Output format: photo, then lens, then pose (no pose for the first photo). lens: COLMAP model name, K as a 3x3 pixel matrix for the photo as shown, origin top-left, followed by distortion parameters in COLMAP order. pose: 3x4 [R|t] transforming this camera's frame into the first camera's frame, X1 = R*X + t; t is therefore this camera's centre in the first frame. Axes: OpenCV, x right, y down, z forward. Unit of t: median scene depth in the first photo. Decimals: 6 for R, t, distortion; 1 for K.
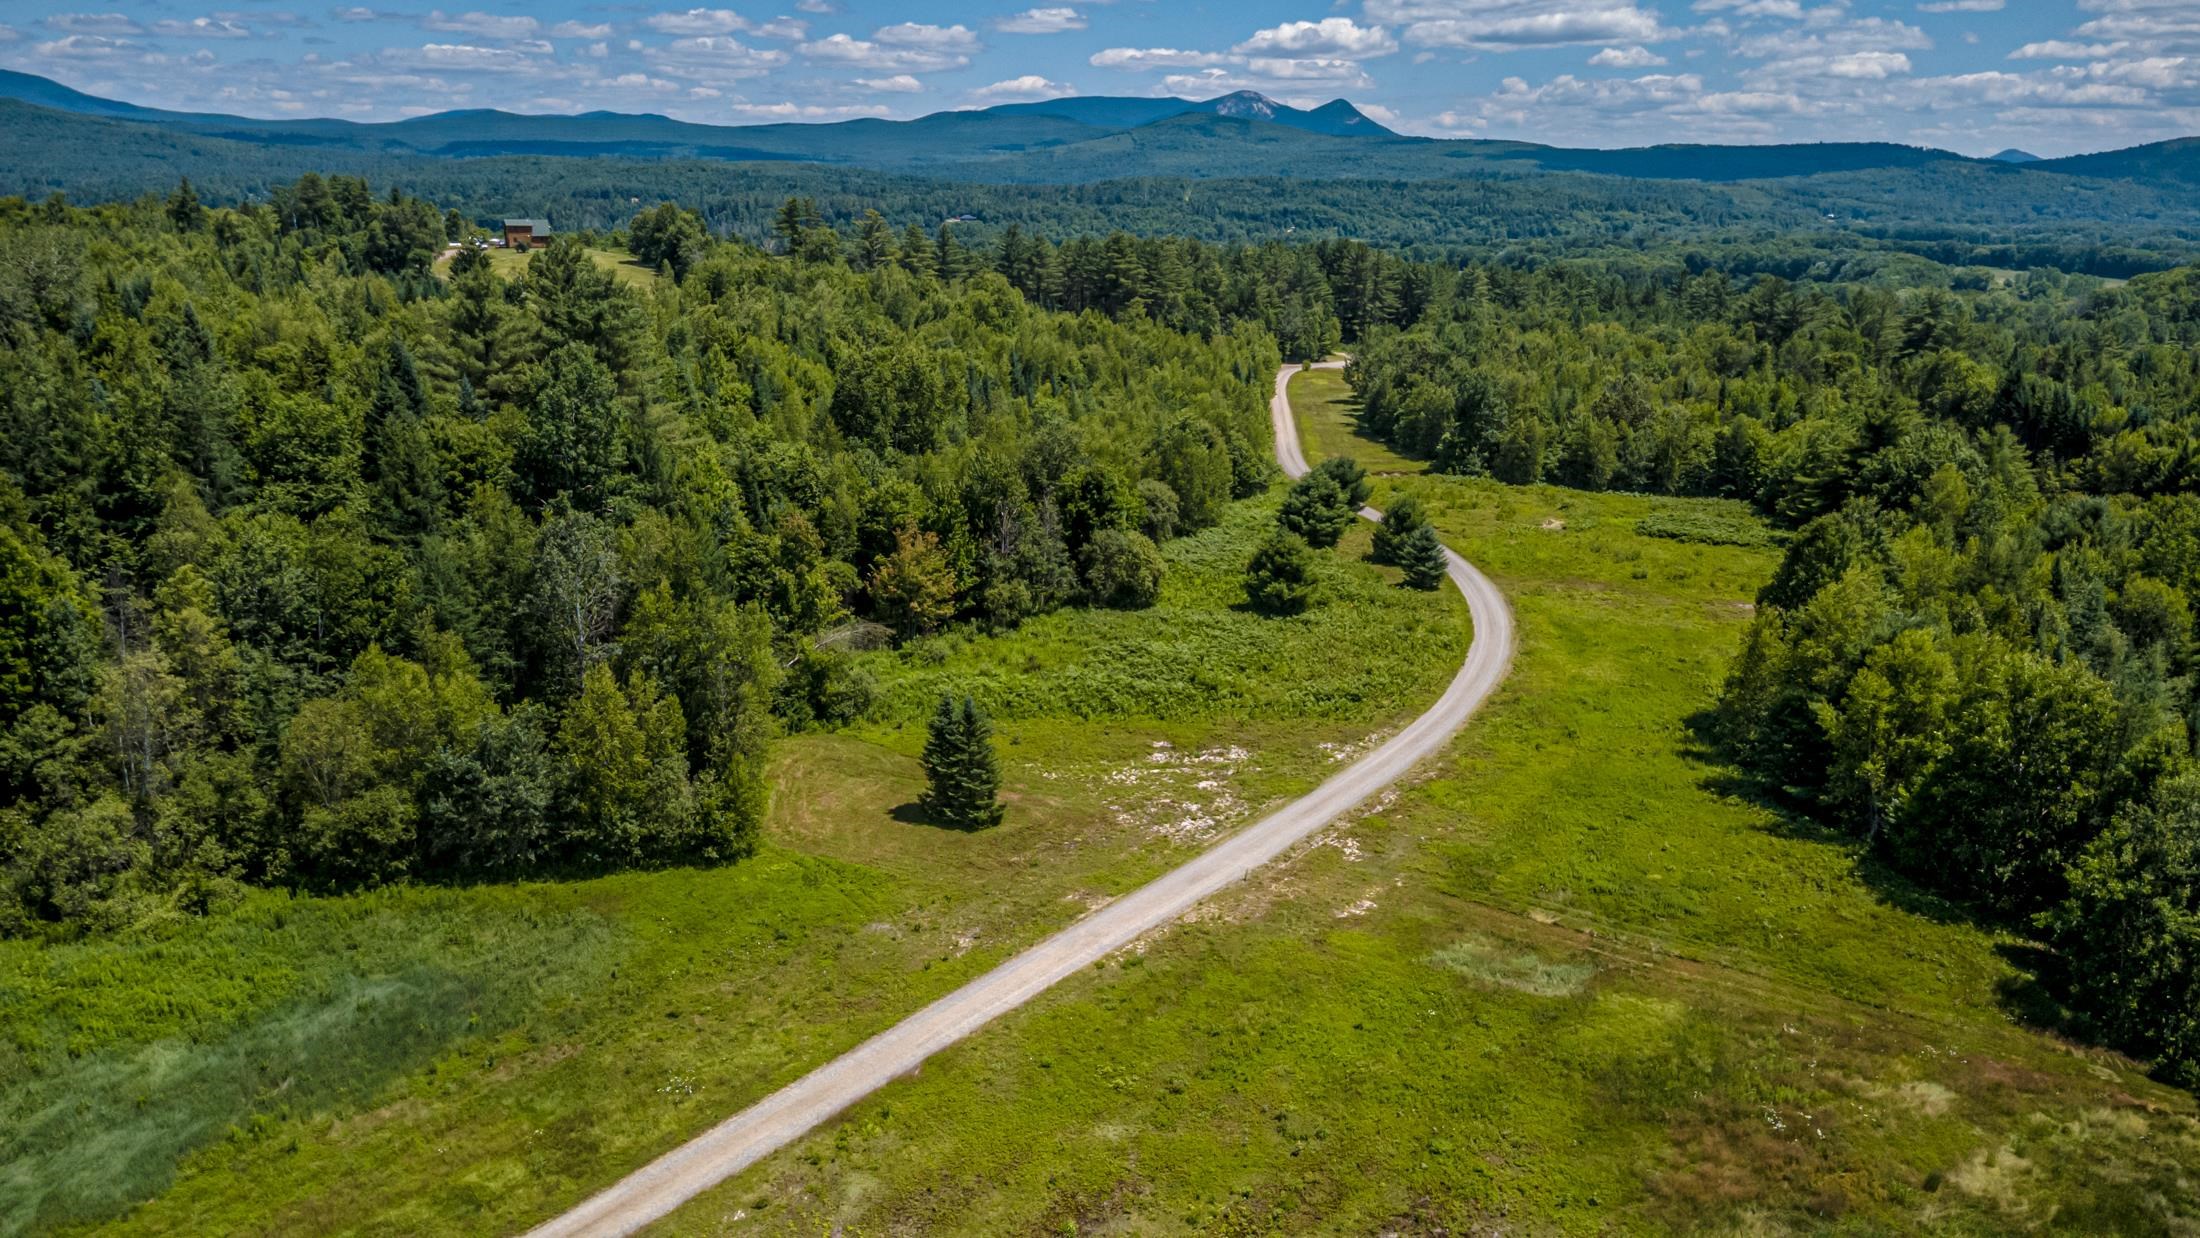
lens RADIAL K [[1523.6, 0, 1100.0], [0, 1523.6, 619.0], [0, 0, 1]] dist [0.005522, 0.006302]
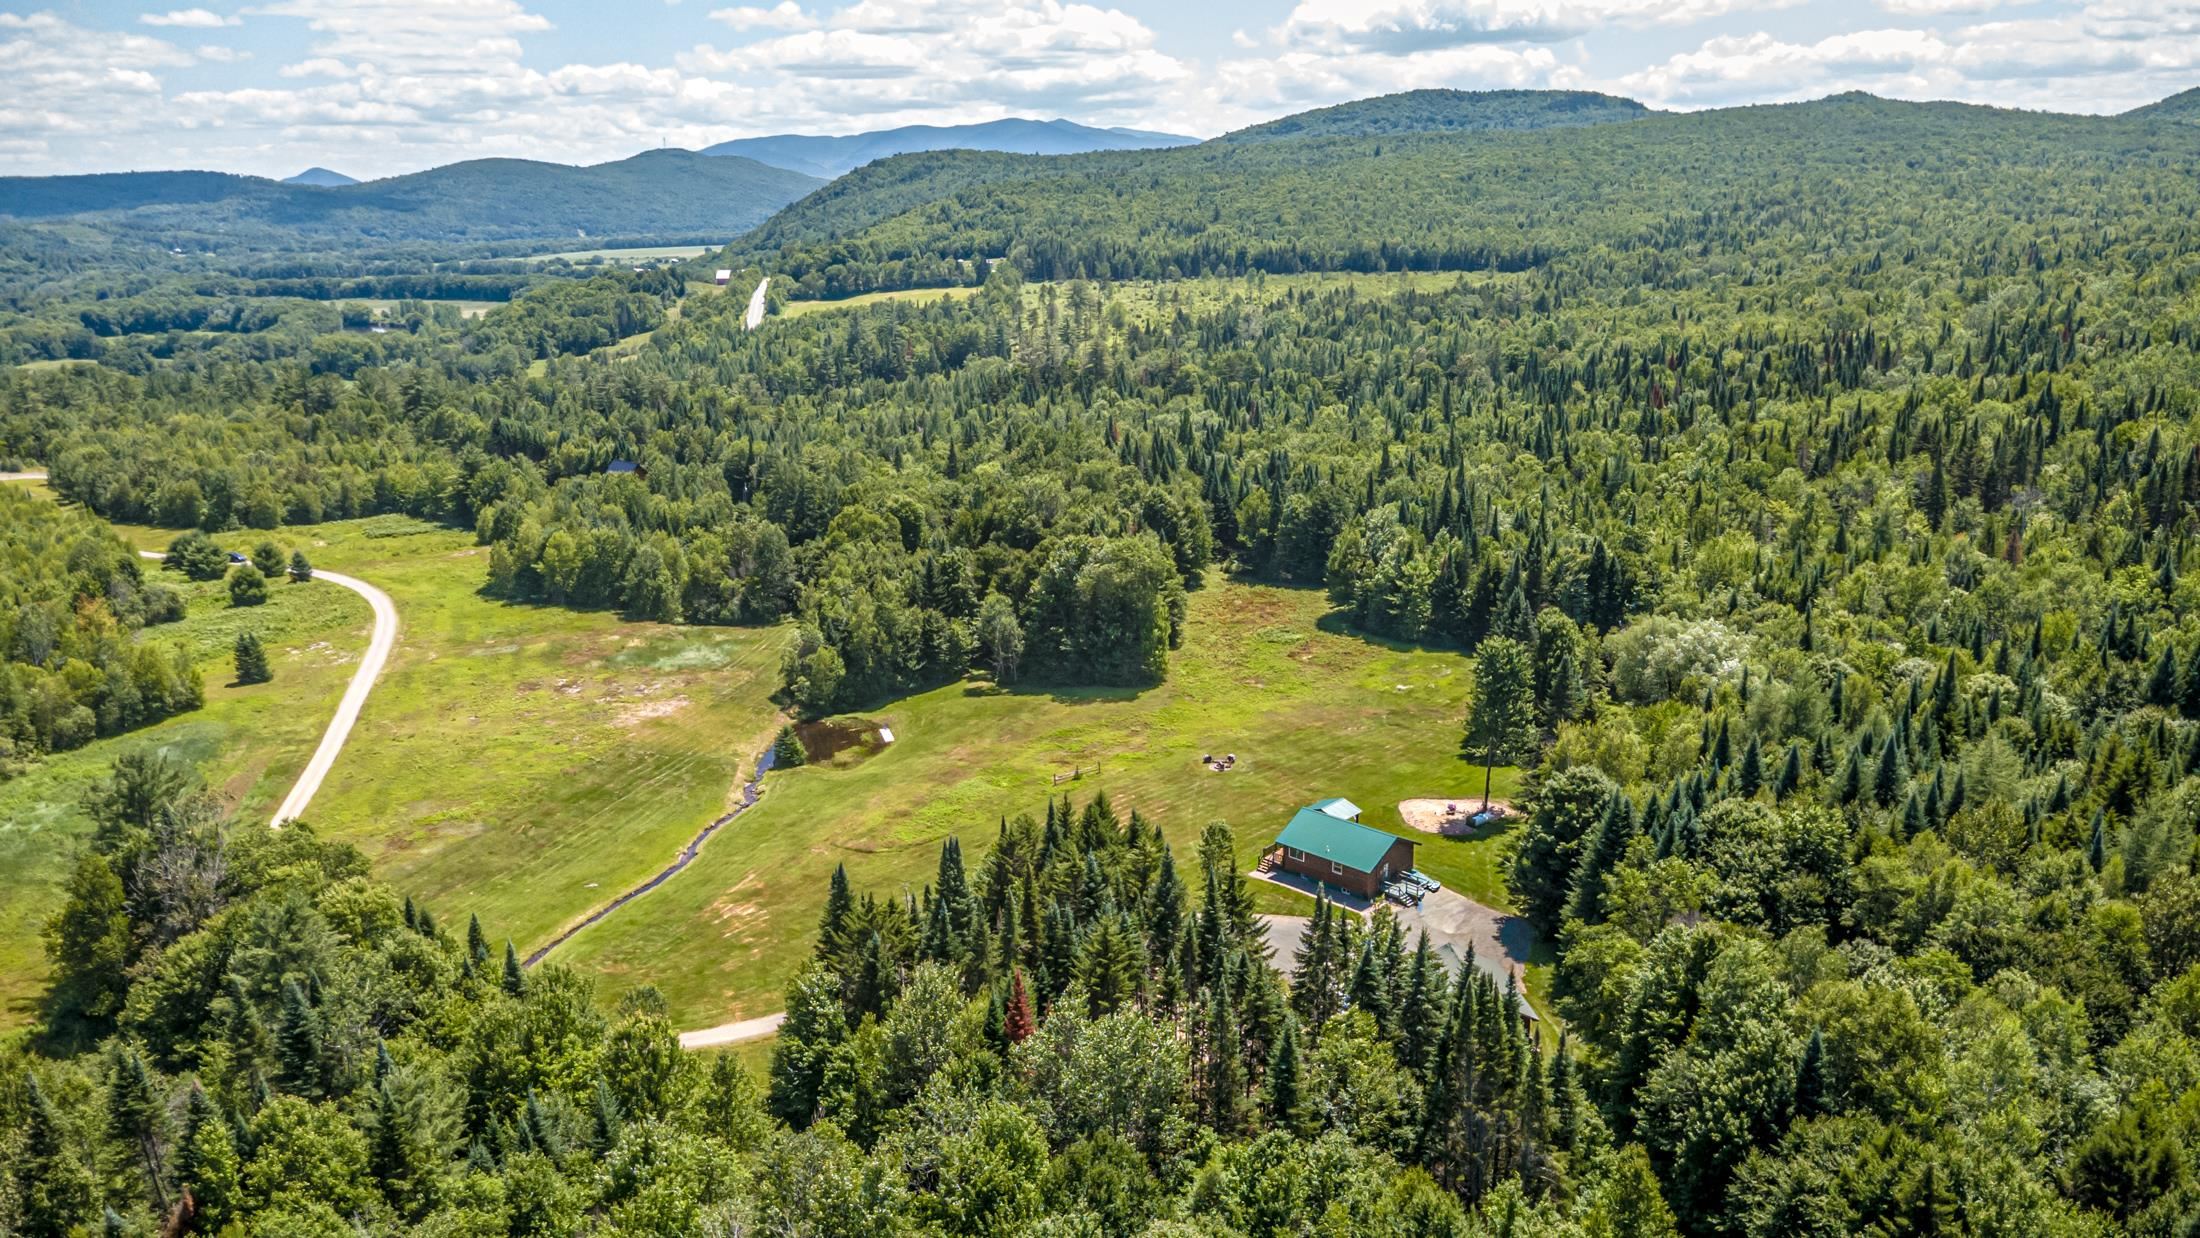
lens RADIAL K [[1523.6, 0, 1100.0], [0, 1523.6, 619.0], [0, 0, 1]] dist [0.005522, 0.006302]
pose [[0.559058, -0.246326, 0.791693, -0.567148], [0.254150, 0.959796, 0.119160, 0.038102], [-0.789216, 0.134591, 0.599186, -0.711826]]
